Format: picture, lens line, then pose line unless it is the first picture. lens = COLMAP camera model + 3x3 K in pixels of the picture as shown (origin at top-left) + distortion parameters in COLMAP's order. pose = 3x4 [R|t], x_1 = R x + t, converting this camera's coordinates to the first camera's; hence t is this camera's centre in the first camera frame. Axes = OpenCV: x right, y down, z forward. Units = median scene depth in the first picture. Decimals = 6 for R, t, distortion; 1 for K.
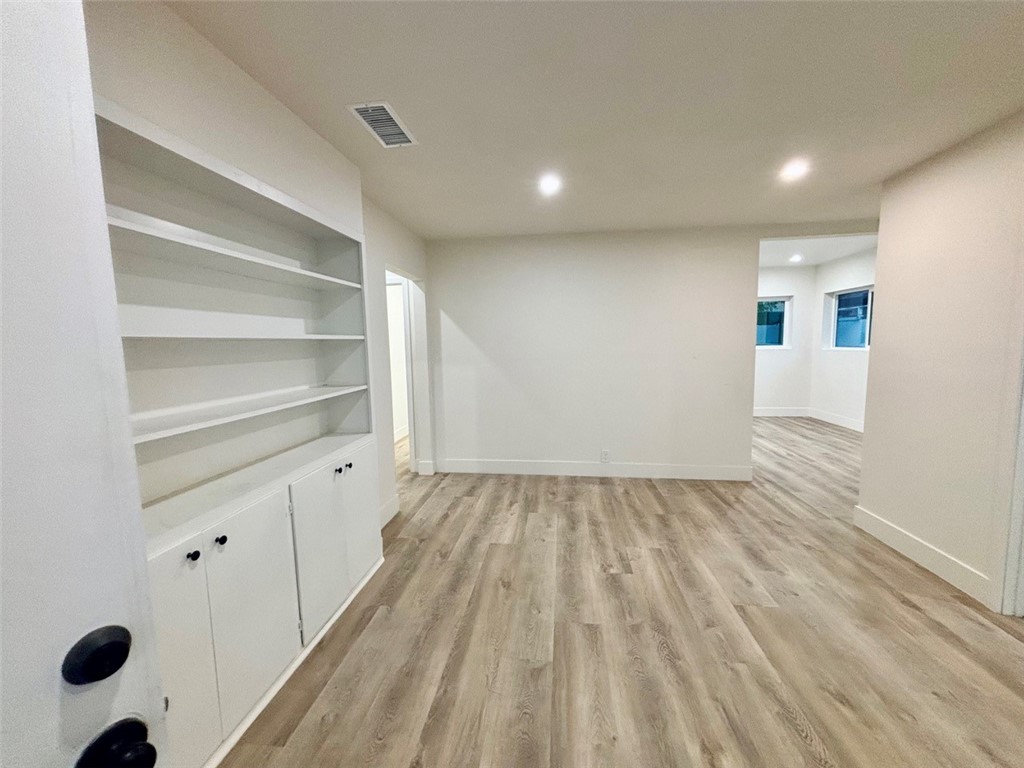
lens RADIAL K [[422.8, 0, 510.6], [0, 422.8, 381.3], [0, 0, 1]] dist [0.001745, 0.005182]
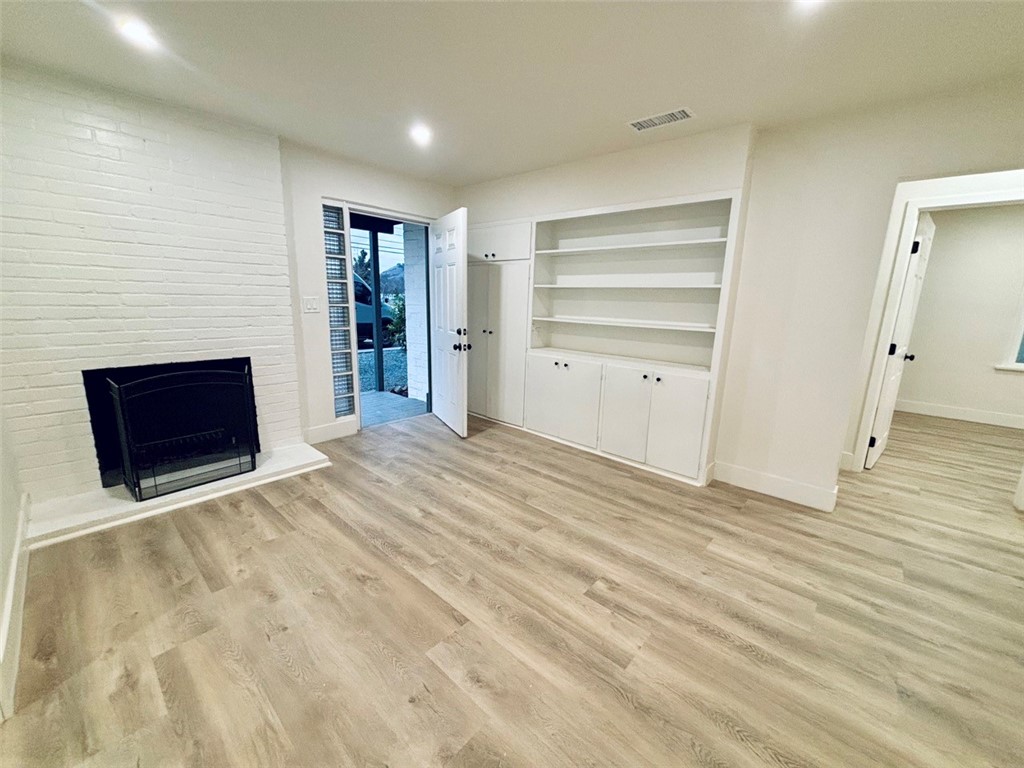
lens RADIAL K [[407.4, 0, 511.4], [0, 407.4, 383.3], [0, 0, 1]] dist [0.001249, 0.000547]
pose [[-0.579815, 0.169178, -0.796990, 1.005645], [-0.097753, 0.956693, 0.274194, -0.116901], [0.808863, 0.236890, -0.538168, 1.355535]]
